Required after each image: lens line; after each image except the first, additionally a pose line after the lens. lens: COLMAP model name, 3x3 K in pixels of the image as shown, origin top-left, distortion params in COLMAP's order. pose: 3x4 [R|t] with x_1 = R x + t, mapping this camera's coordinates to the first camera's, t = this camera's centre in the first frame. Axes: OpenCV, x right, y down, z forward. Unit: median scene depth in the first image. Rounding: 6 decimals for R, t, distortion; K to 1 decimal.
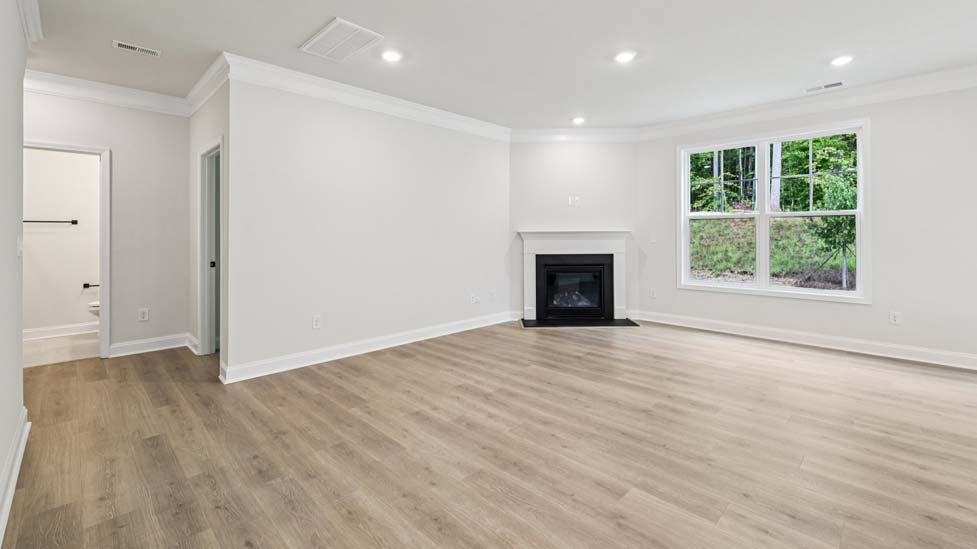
lens RADIAL K [[408.9, 0, 485.6], [0, 408.9, 235.4], [0, 0, 1]] dist [-0.000820, 0.000267]
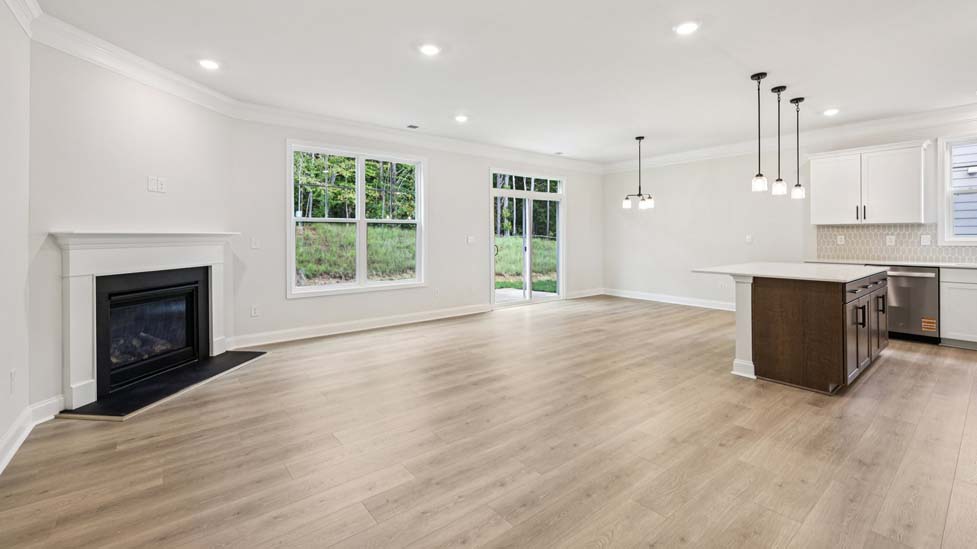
lens RADIAL K [[408.9, 0, 485.6], [0, 408.9, 235.4], [0, 0, 1]] dist [-0.000820, 0.000267]
pose [[0.116944, 0.006710, 0.993116, -0.400341], [0.004666, 0.999962, -0.007305, 0.000558], [-0.993128, 0.005488, 0.116908, 0.520853]]
